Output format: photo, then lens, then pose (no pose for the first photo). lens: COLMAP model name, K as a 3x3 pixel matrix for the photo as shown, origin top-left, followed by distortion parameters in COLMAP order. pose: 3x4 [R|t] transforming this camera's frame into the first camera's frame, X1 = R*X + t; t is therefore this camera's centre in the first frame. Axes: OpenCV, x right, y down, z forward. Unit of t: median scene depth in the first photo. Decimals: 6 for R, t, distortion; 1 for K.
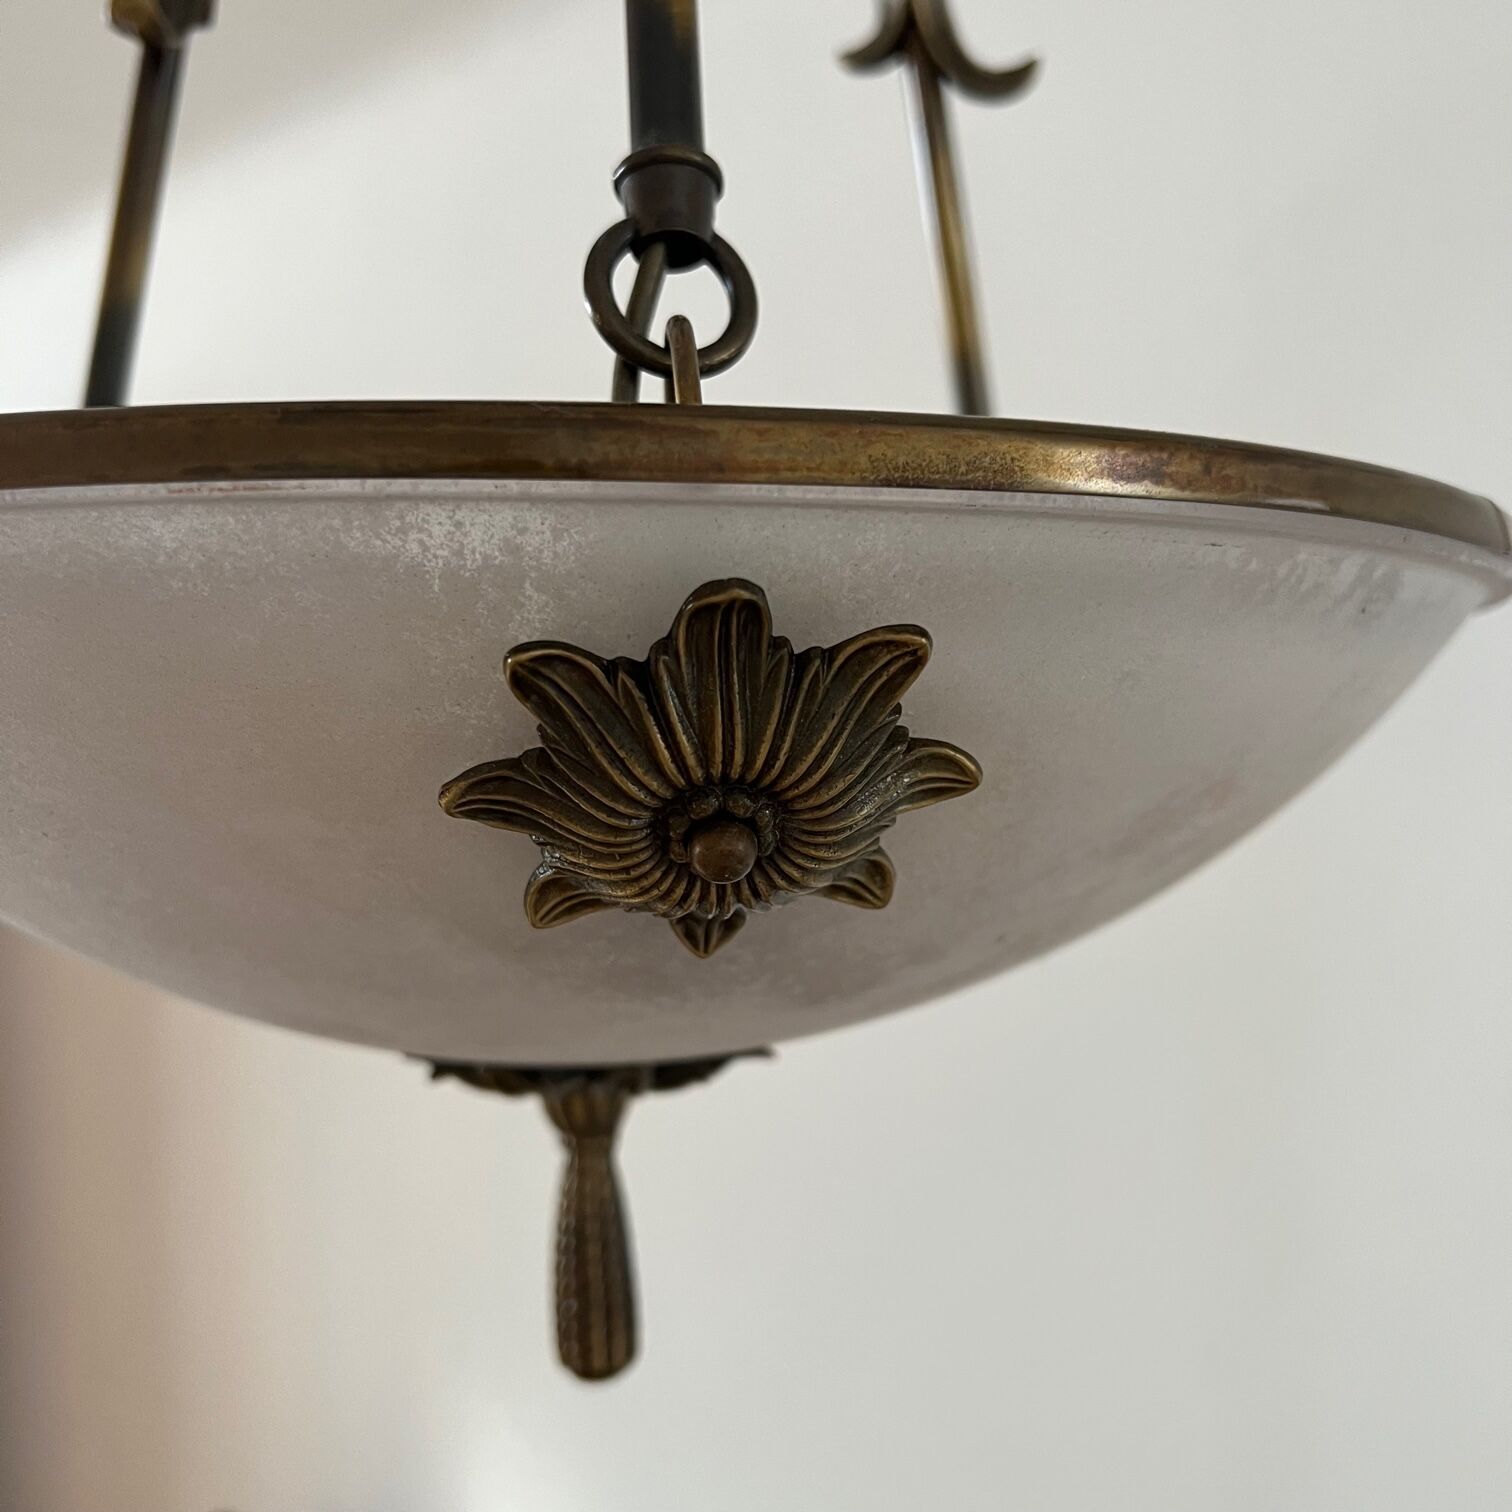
lens RADIAL K [[1602.3, 0, 756.0], [0, 1602.3, 756.0], [0, 0, 1]] dist [0.070535, -0.521708]
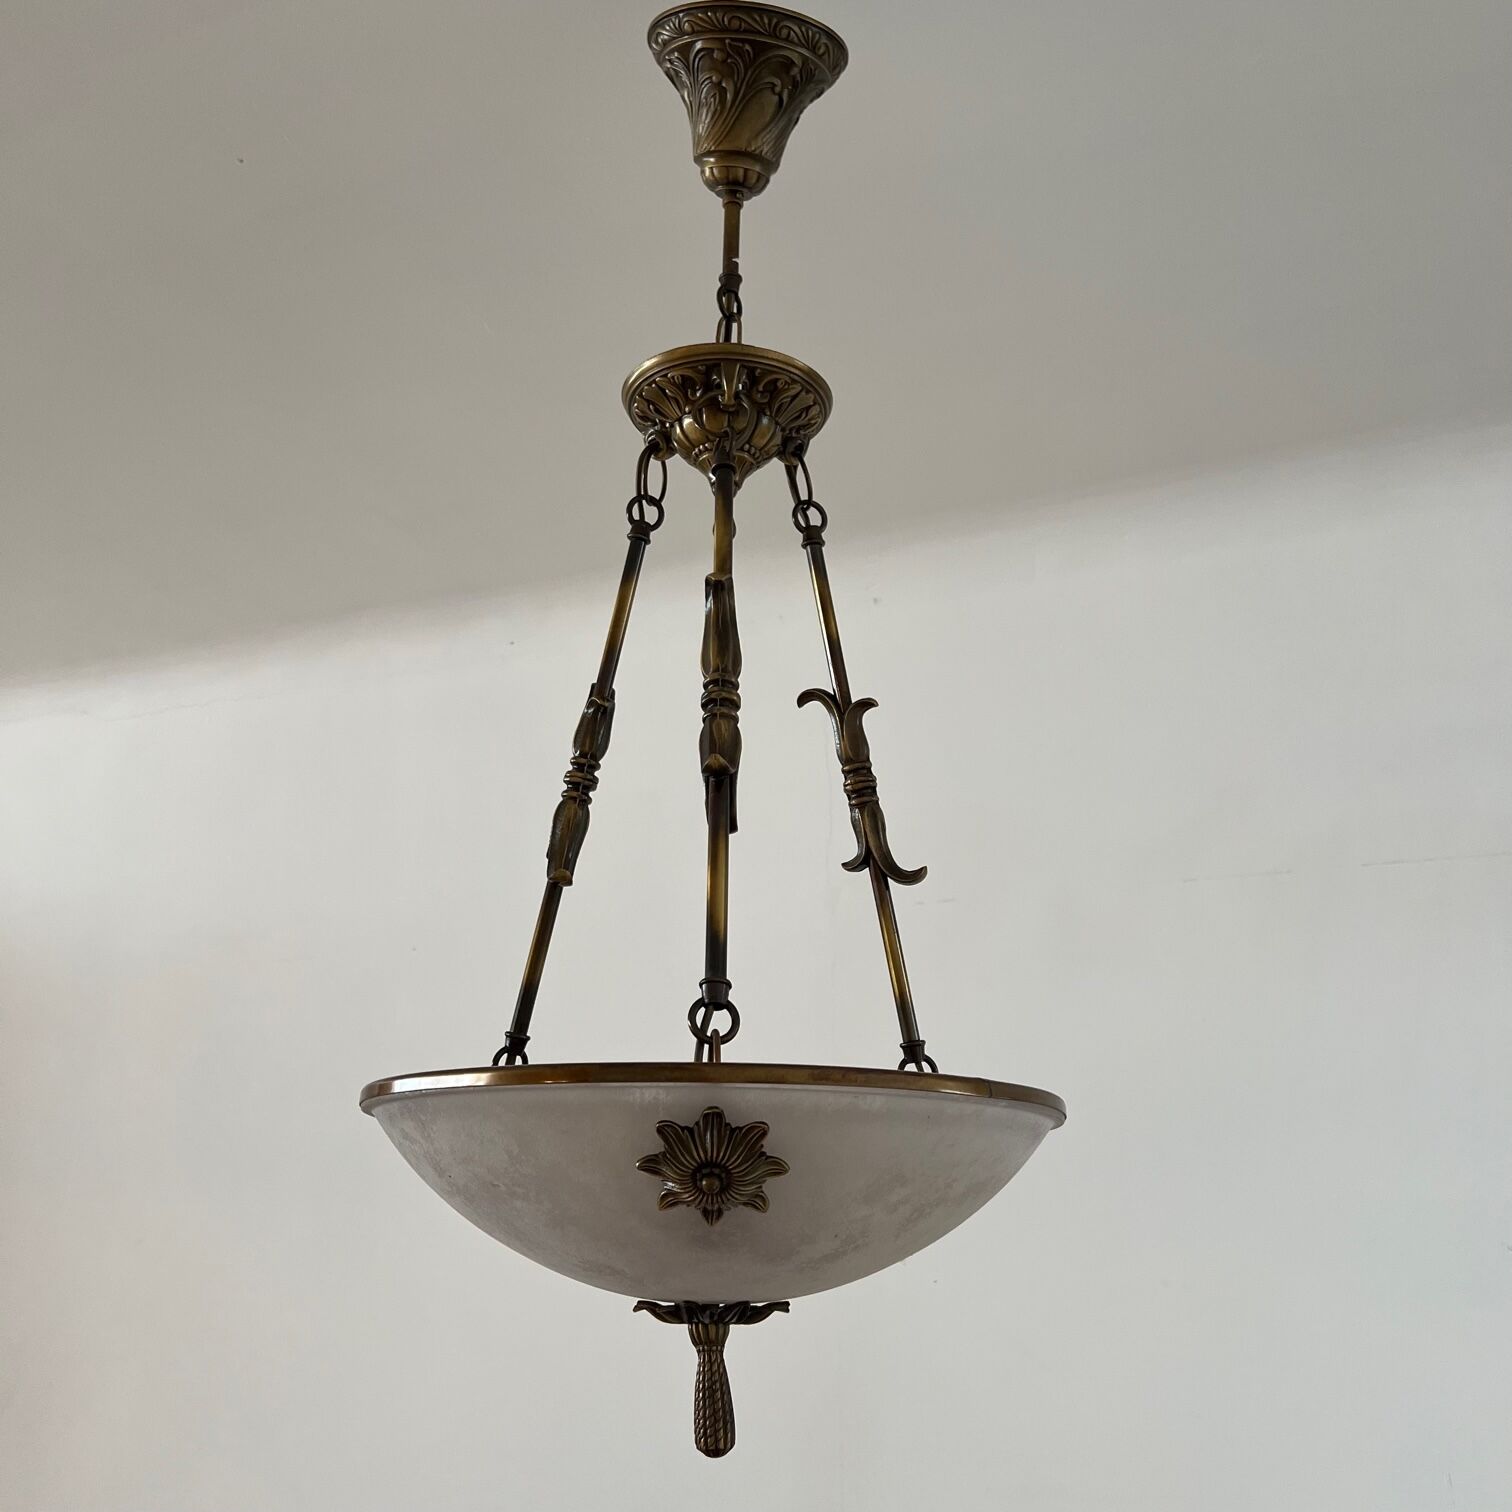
lens RADIAL K [[1539.3, 0, 732.4], [0, 1539.3, 760.6], [0, 0, 1]] dist [0.157112, -0.445665]
pose [[0.981721, -0.037195, -0.186654, 0.734004], [-0.022900, 0.950510, -0.309850, 0.242586], [0.188941, 0.308460, 0.932284, -2.627729]]
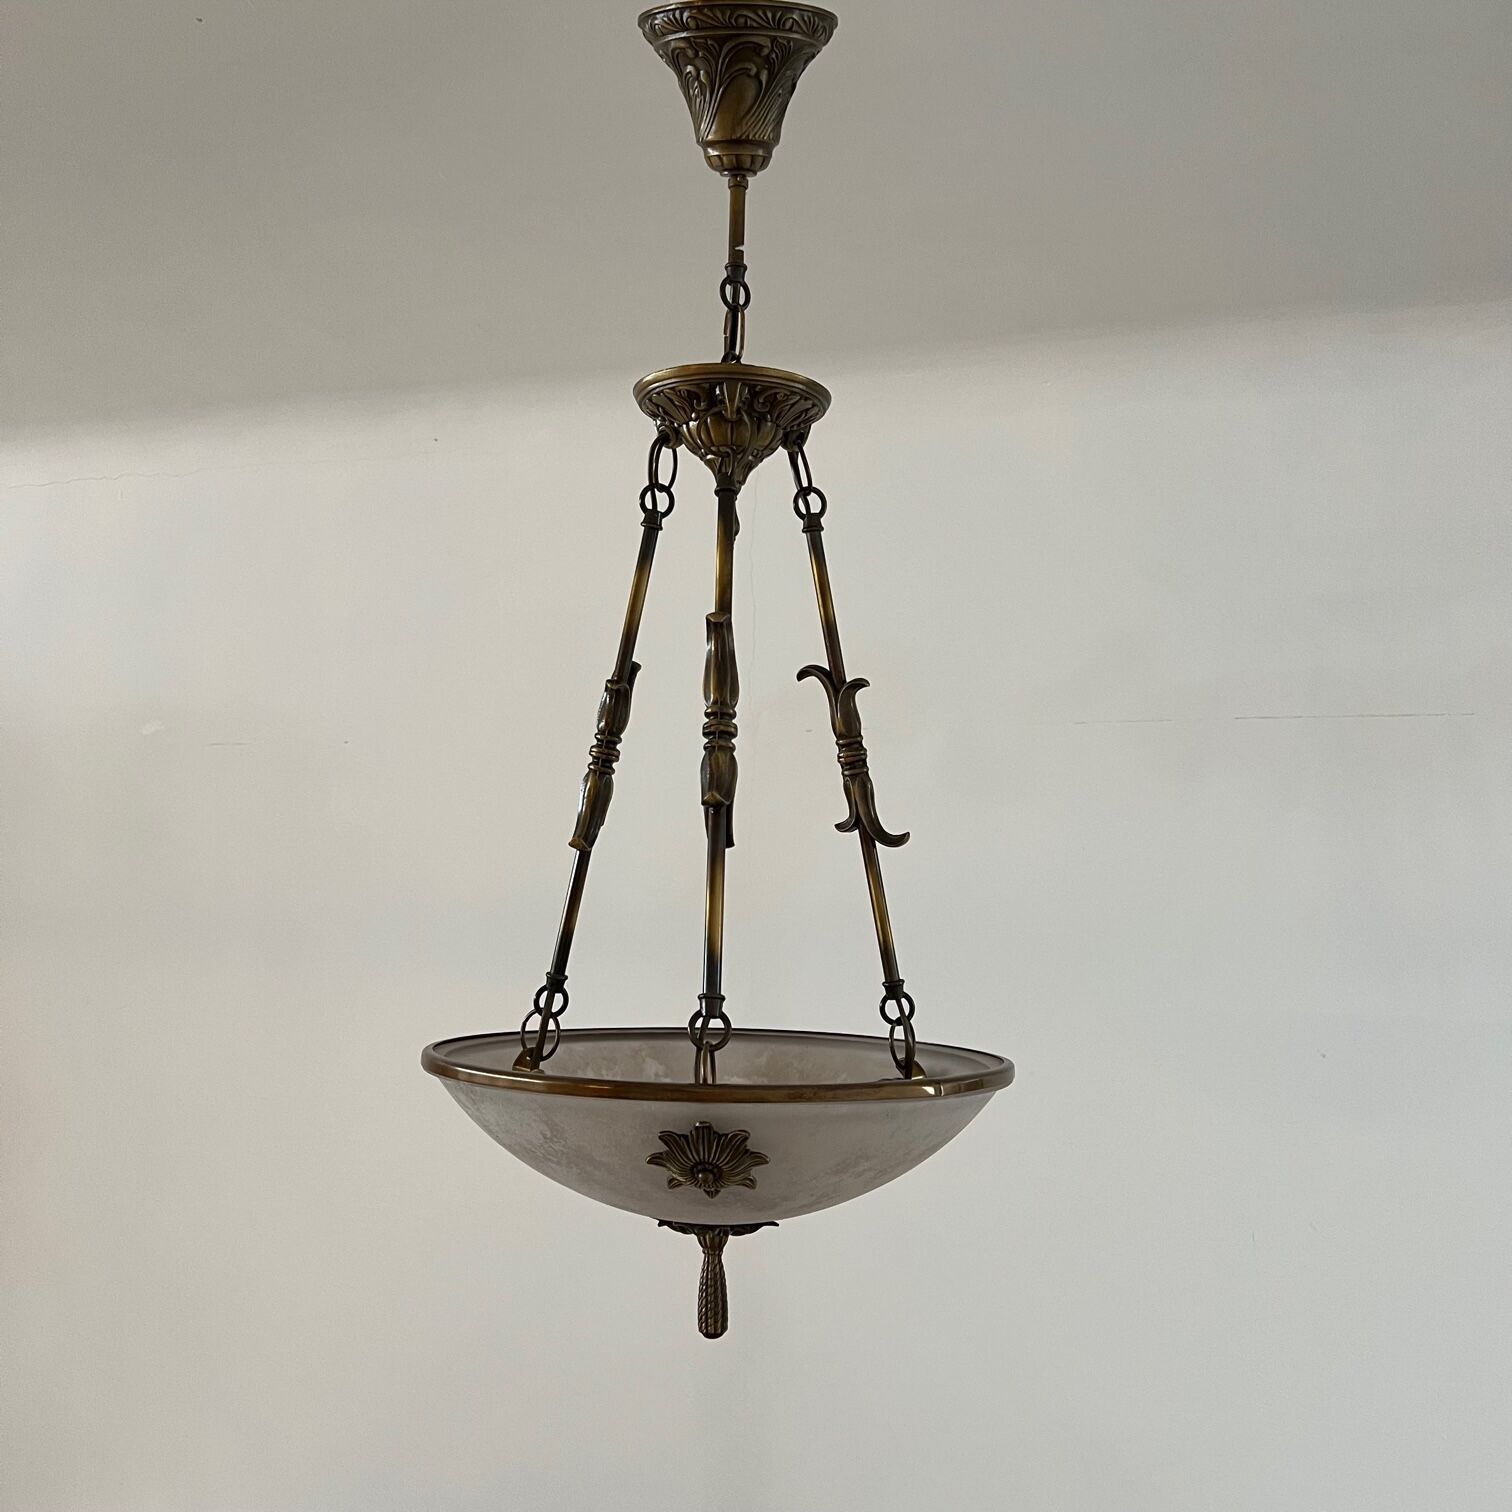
lens RADIAL K [[1539.3, 0, 732.4], [0, 1539.3, 760.6], [0, 0, 1]] dist [0.157112, -0.445665]
pose [[0.974621, 0.005088, -0.223803, 1.036650], [-0.028131, 0.994601, -0.099892, -0.677599], [0.222087, 0.103653, 0.969502, -3.382291]]
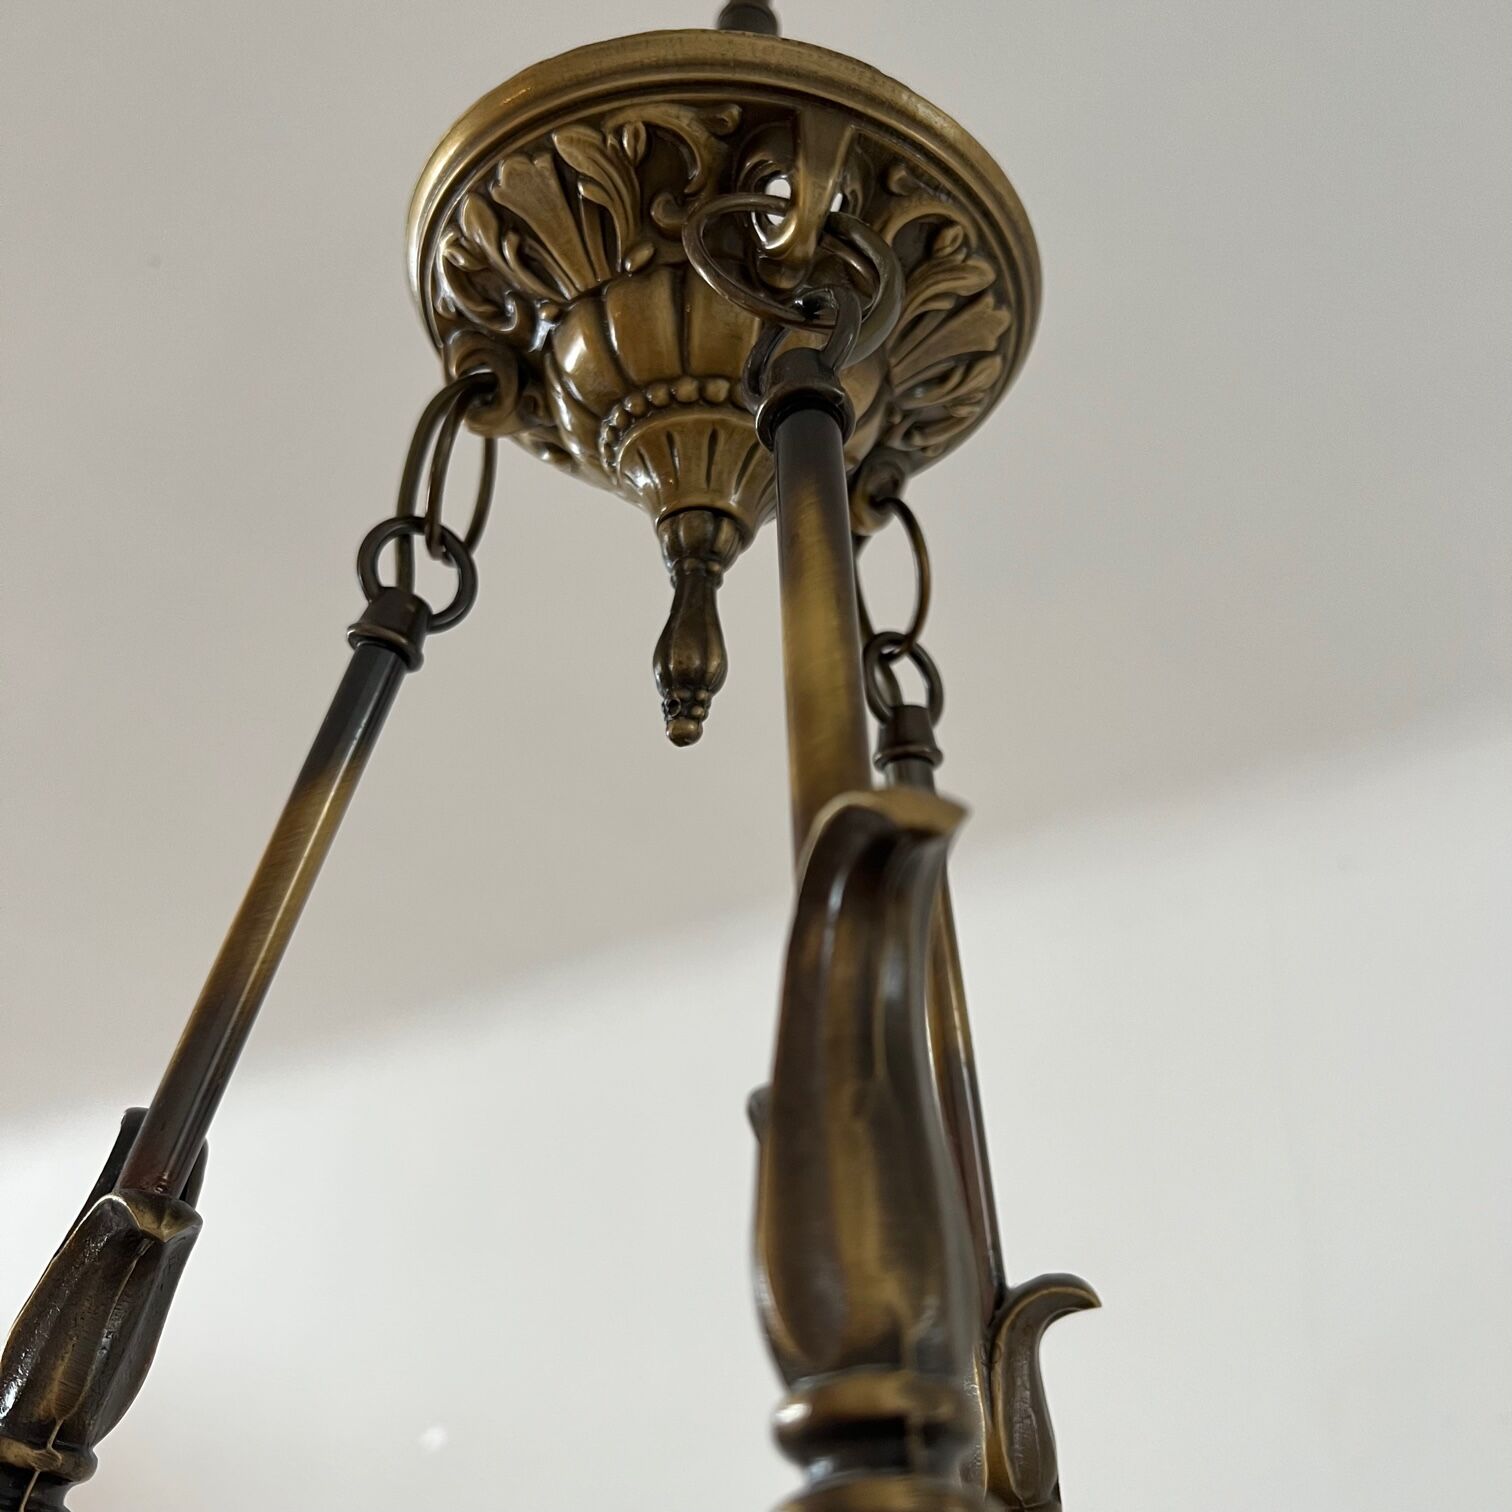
lens RADIAL K [[1546.3, 0, 756.5], [0, 1546.3, 724.8], [0, 0, 1]] dist [0.000379, -0.010433]
pose [[0.991963, 0.098454, 0.079470, -0.267494], [-0.046250, 0.866783, -0.496536, -1.247869], [-0.117770, 0.488870, 0.864371, 0.586719]]
